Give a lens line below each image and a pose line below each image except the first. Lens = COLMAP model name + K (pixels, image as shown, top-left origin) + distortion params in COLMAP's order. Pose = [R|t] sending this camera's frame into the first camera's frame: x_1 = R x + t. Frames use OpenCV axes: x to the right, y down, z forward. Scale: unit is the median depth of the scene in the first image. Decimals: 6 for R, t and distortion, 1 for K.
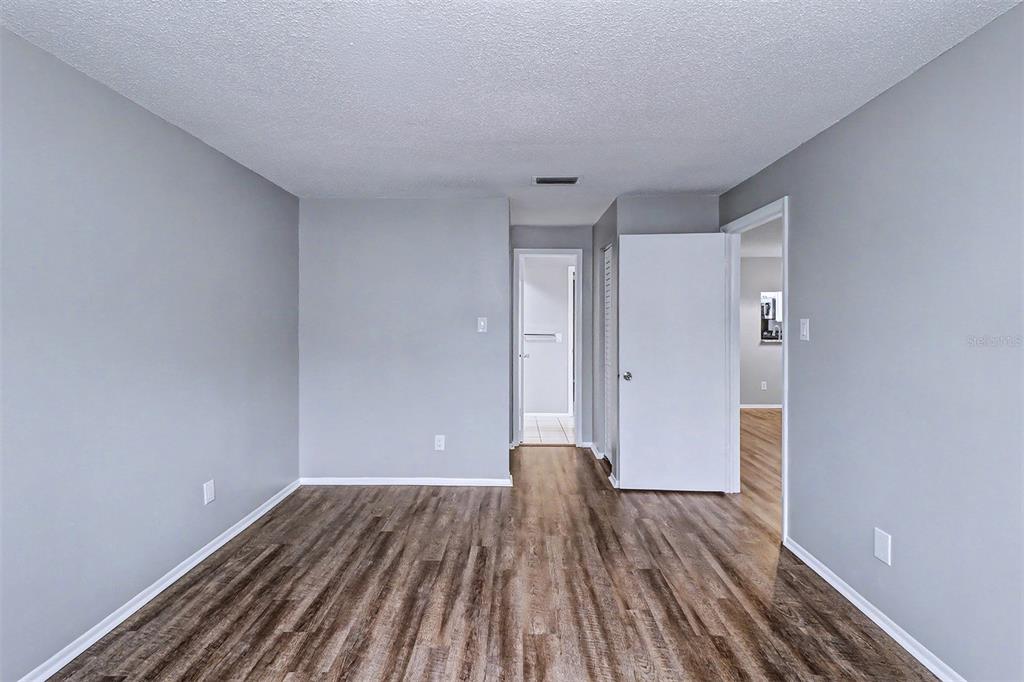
lens RADIAL K [[481.1, 0, 505.7], [0, 481.1, 333.7], [0, 0, 1]] dist [0.006064, -0.001584]
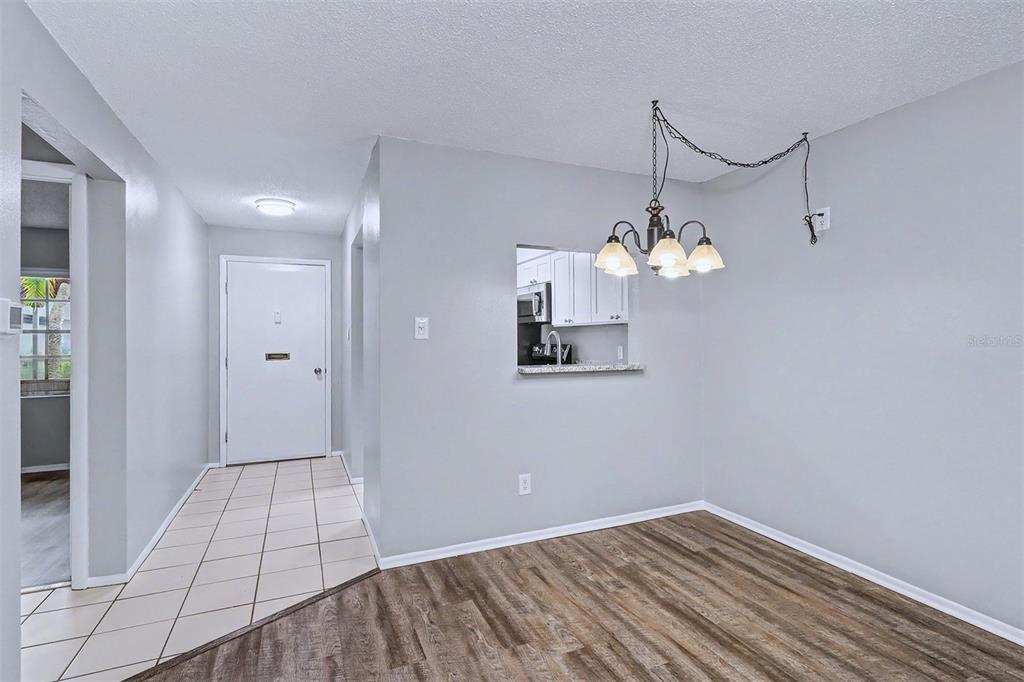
lens RADIAL K [[481.1, 0, 516.3], [0, 481.1, 341.3], [0, 0, 1]] dist [0.006064, -0.001584]
pose [[0.907335, -0.006343, 0.420361, 1.131326], [0.015752, 0.999697, -0.018915, 0.000365], [-0.420113, 0.023784, 0.907160, 2.008585]]
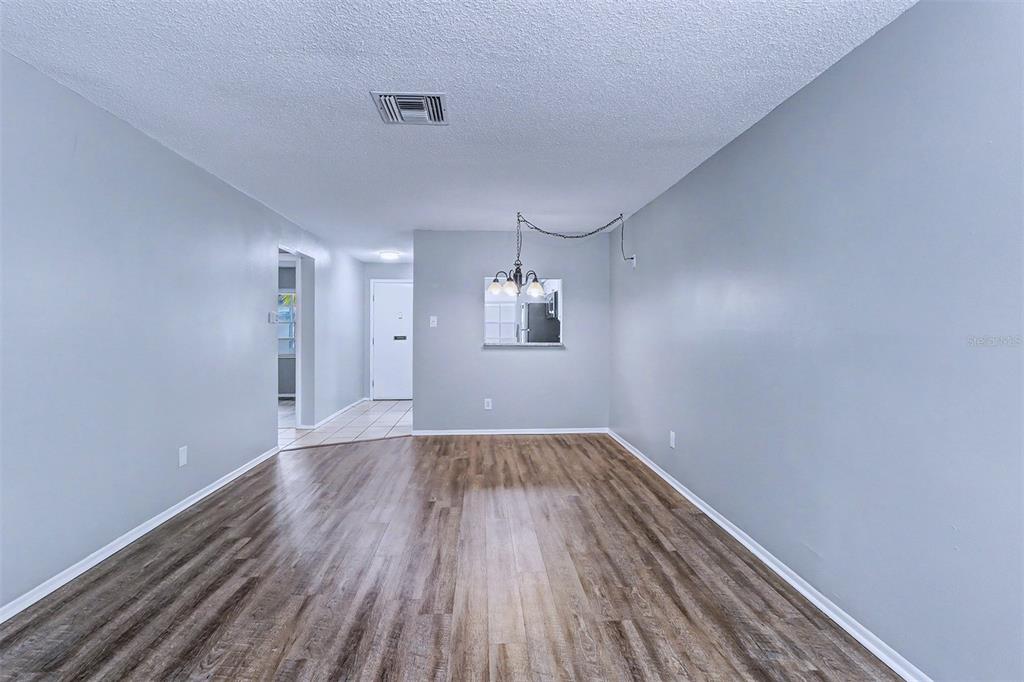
lens RADIAL K [[481.1, 0, 511.0], [0, 481.1, 334.9], [0, 0, 1]] dist [0.006064, -0.001584]
pose [[0.995768, -0.001013, 0.091900, 1.559616], [0.002184, 0.999918, -0.012647, 0.036841], [-0.091880, 0.012794, 0.995688, 0.824197]]
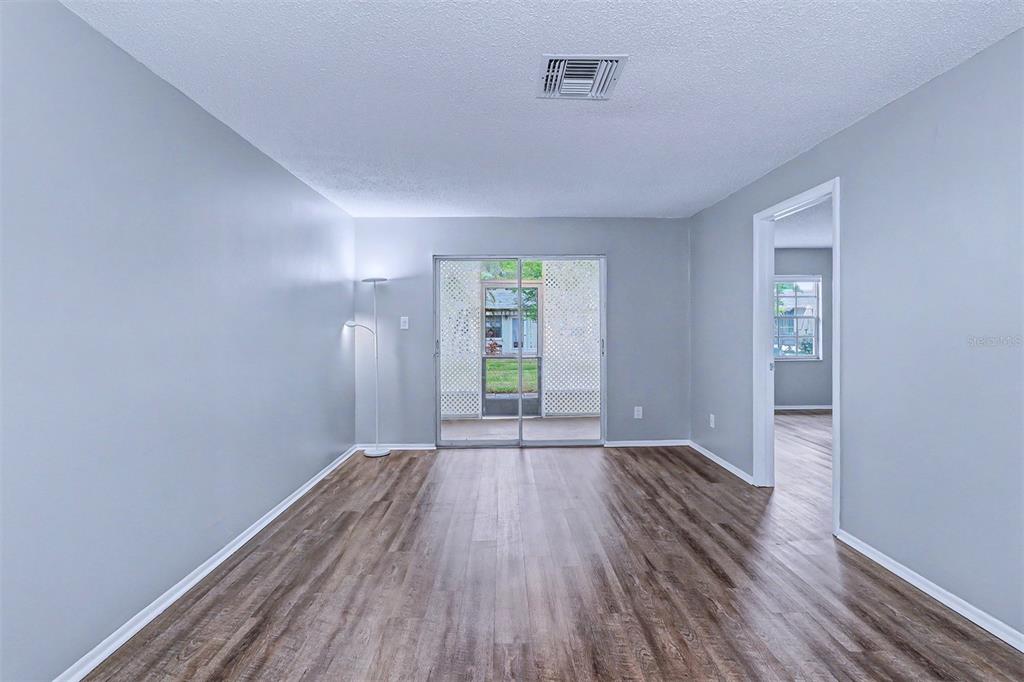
lens RADIAL K [[481.1, 0, 515.7], [0, 481.1, 335.4], [0, 0, 1]] dist [0.006064, -0.001584]
pose [[-0.998401, 0.000585, -0.056517, 1.613499], [-0.001718, 0.999170, 0.040700, -0.018992], [0.056494, 0.040732, -0.997572, 2.740596]]
